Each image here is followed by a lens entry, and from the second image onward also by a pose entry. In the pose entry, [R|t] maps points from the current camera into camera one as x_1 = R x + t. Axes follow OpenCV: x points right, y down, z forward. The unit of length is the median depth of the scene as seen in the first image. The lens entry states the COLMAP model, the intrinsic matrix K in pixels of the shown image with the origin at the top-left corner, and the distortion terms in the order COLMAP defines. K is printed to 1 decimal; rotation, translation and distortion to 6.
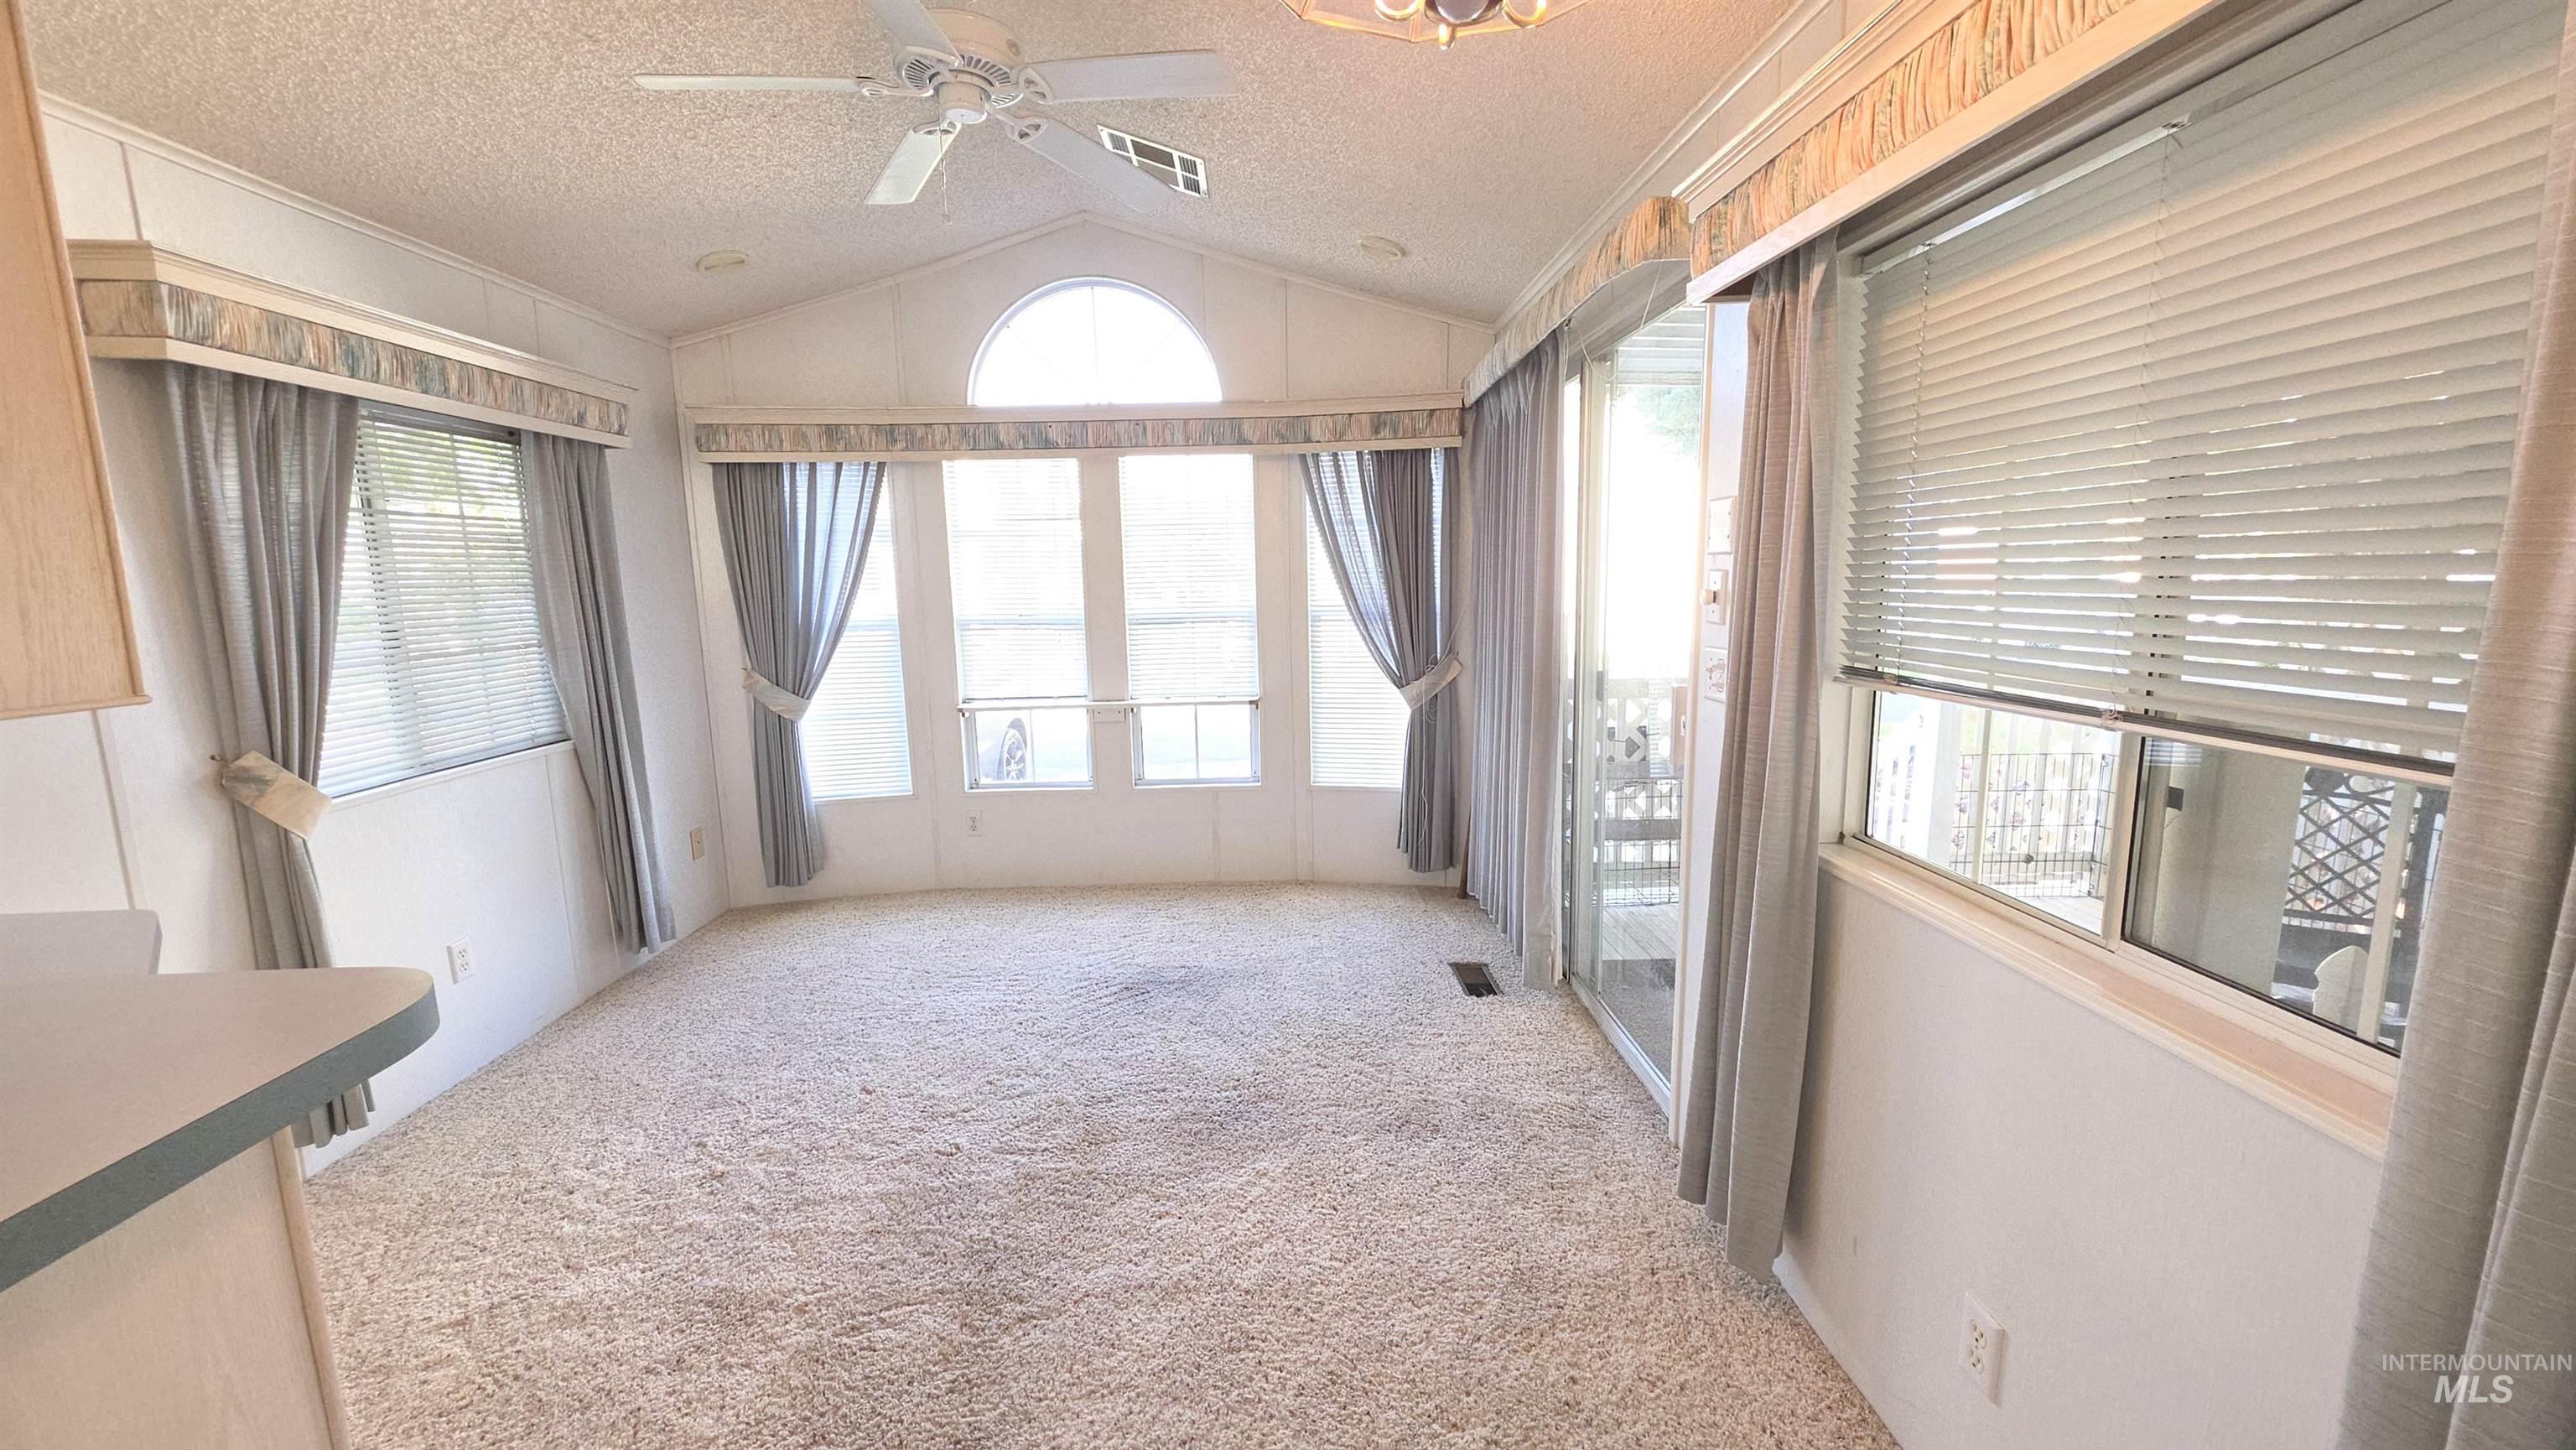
lens RADIAL K [[1028.5, 0, 1275.7], [0, 1028.5, 728.4], [0, 0, 1]] dist [-0.003791, -0.000282]
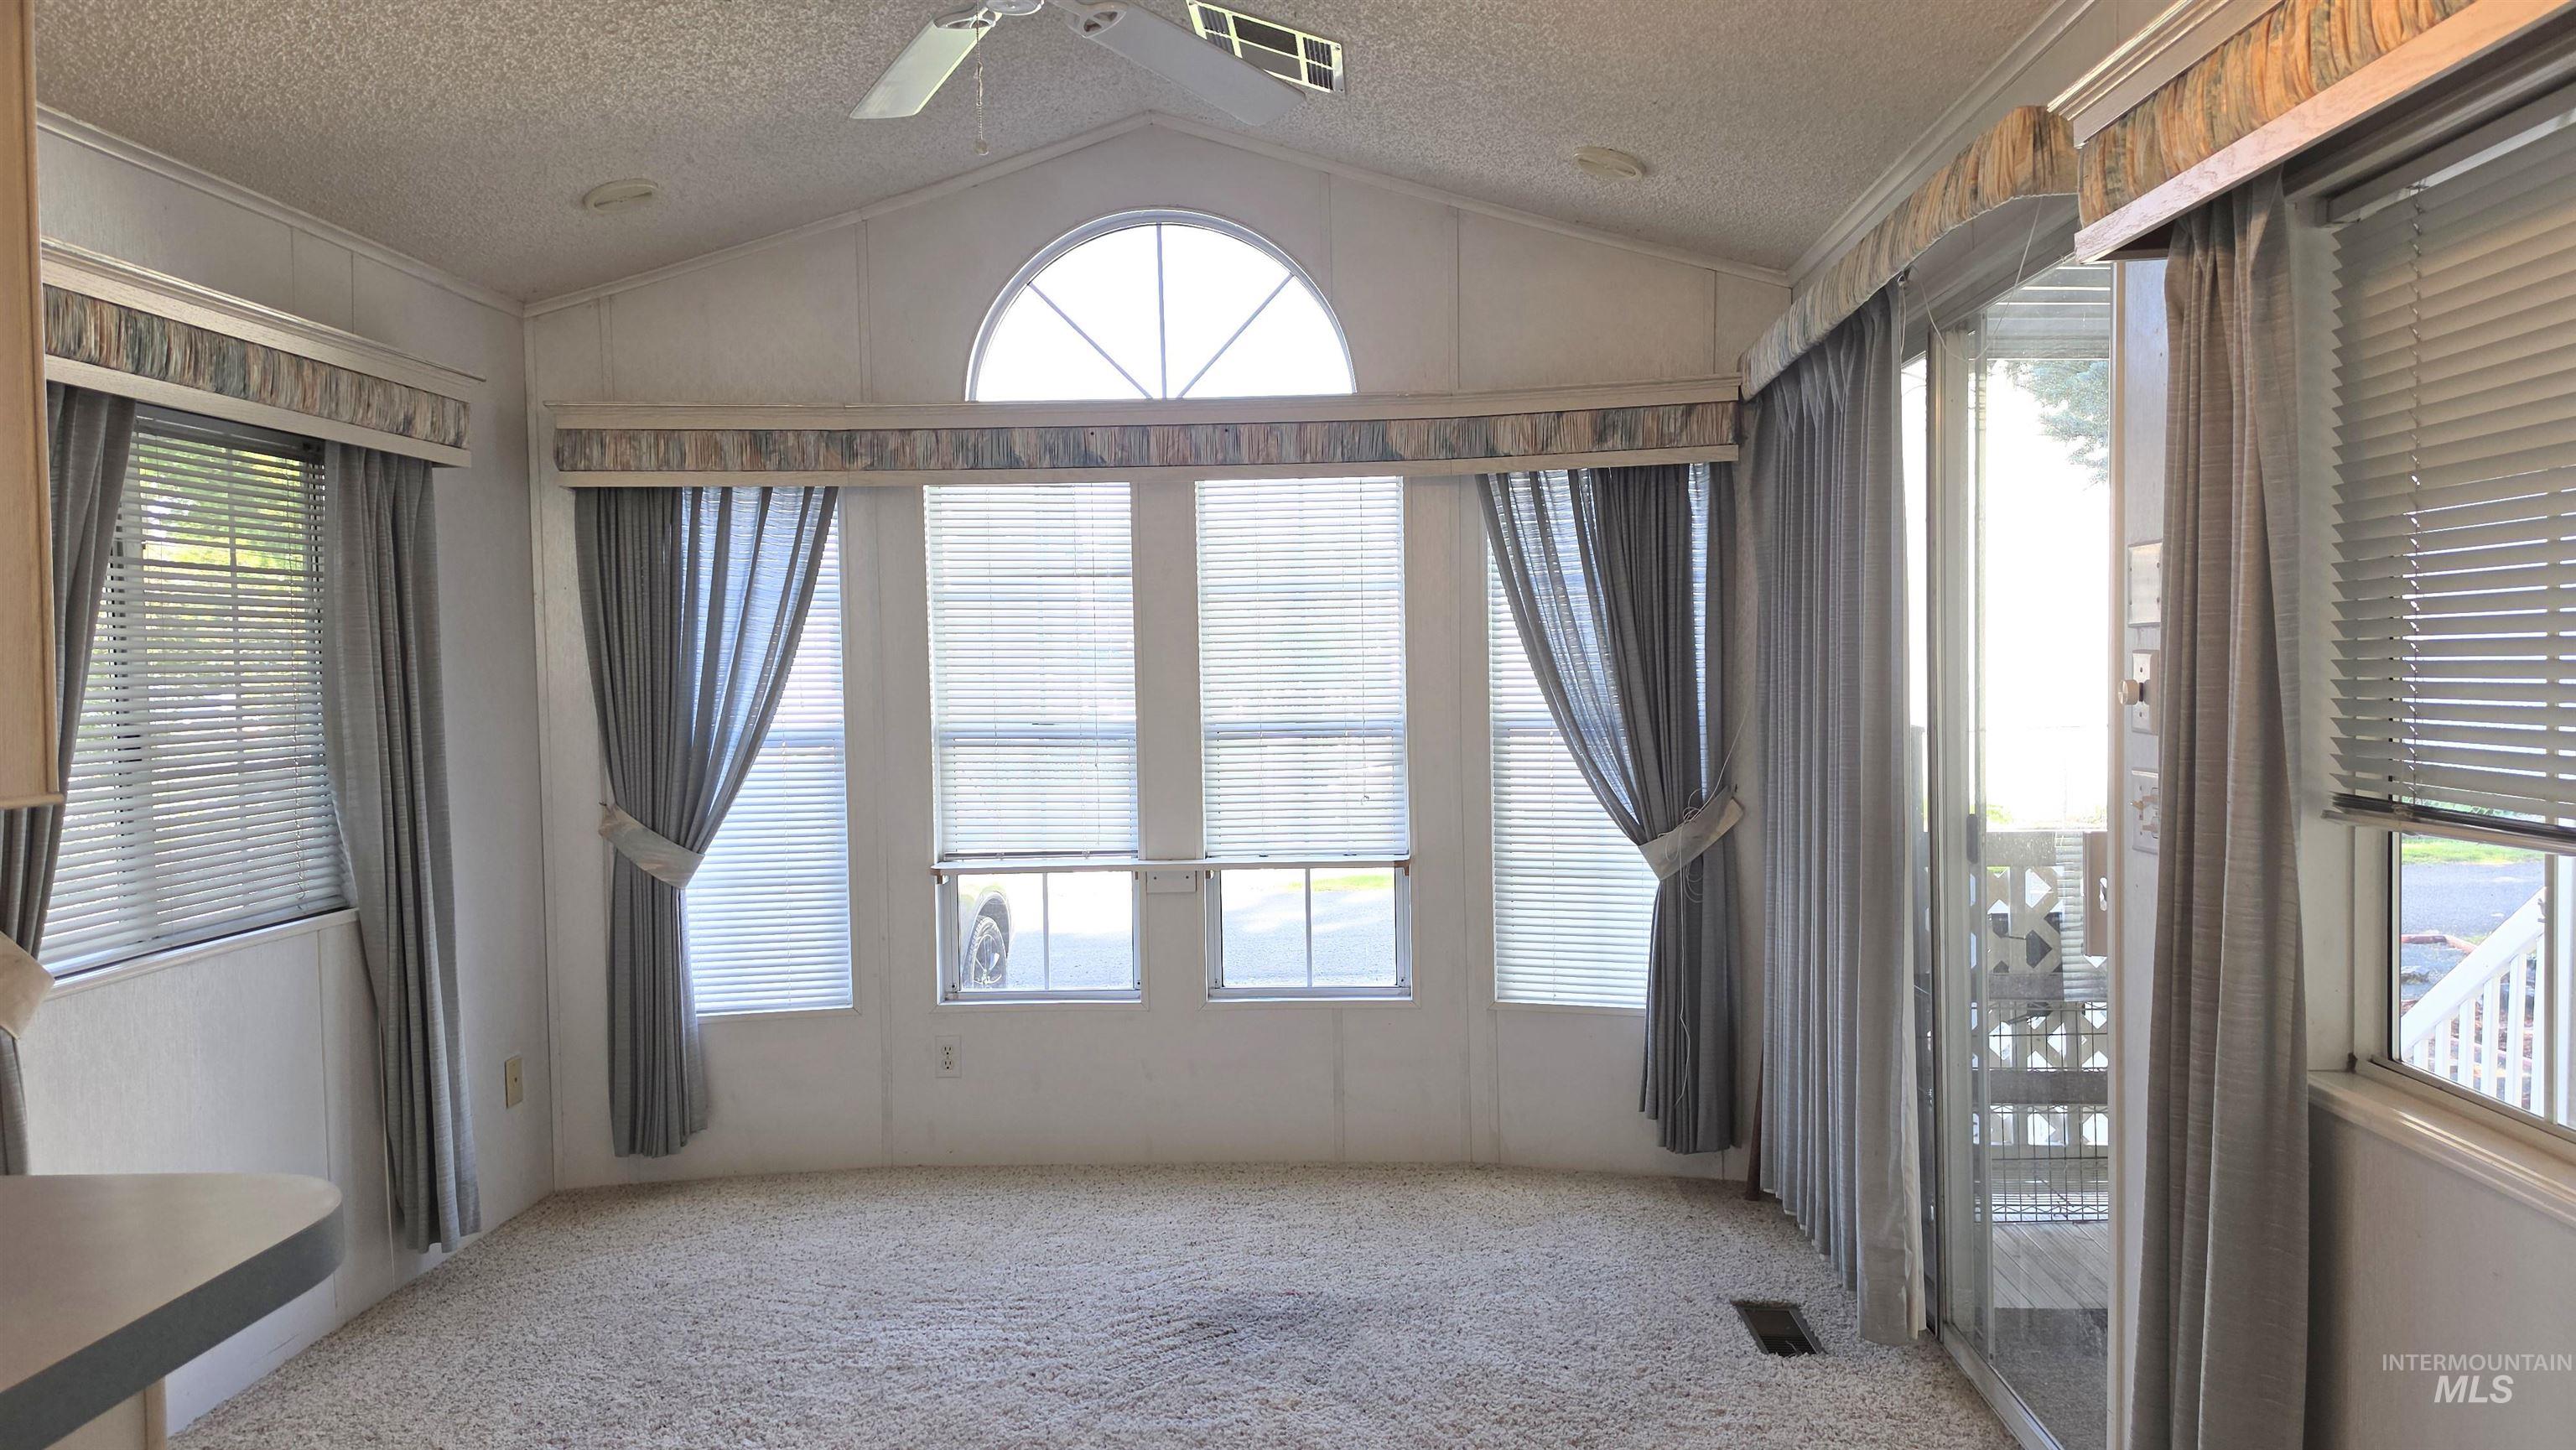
lens RADIAL K [[1815.8, 0, 1288.0], [0, 1815.8, 725.0], [0, 0, 1]] dist [0.122158, -0.203744]
pose [[0.997850, 0.005900, -0.065268, -0.022580], [-0.013526, 0.993036, -0.117034, 0.024144], [0.064123, 0.117665, 0.990981, -0.123945]]
